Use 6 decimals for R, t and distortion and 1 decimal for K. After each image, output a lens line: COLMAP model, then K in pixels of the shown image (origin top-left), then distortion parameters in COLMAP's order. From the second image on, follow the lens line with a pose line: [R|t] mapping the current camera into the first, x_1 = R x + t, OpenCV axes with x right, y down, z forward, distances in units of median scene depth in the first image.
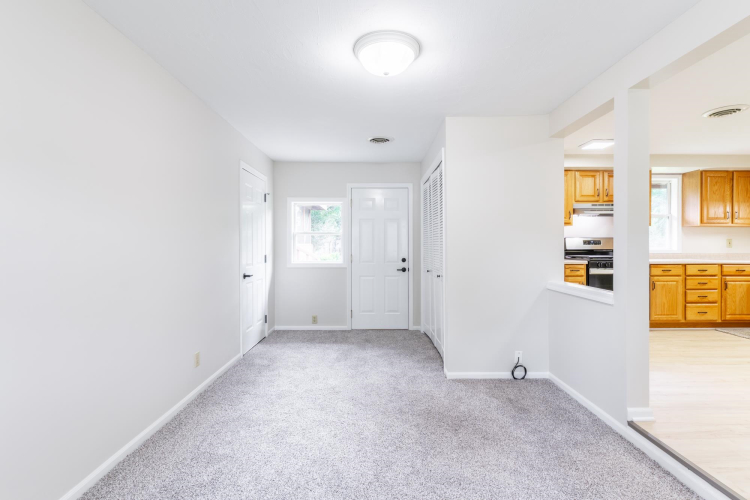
lens RADIAL K [[359.6, 0, 365.3], [0, 359.6, 247.8], [0, 0, 1]] dist [-0.001089, -0.000277]
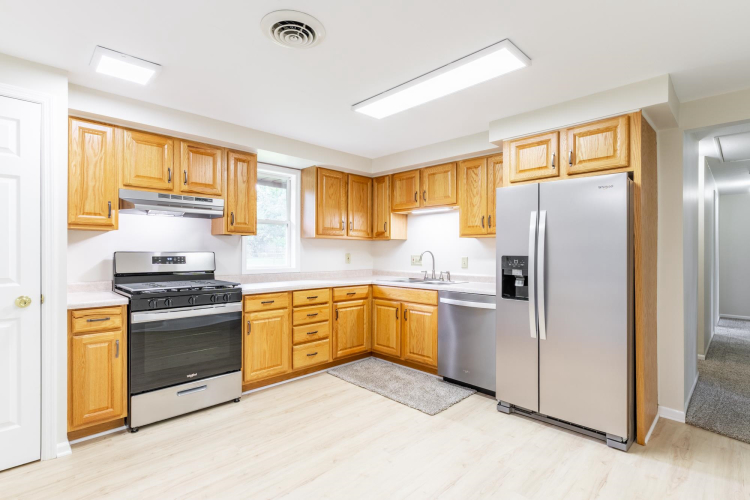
lens RADIAL K [[370.8, 0, 381.5], [0, 370.8, 252.2], [0, 0, 1]] dist [-0.003007, 0.000141]
pose [[0.698961, 0.001593, 0.715158, 0.488827], [0.000048, 0.999997, -0.002274, -0.029452], [-0.715160, 0.001623, 0.698959, 0.359132]]
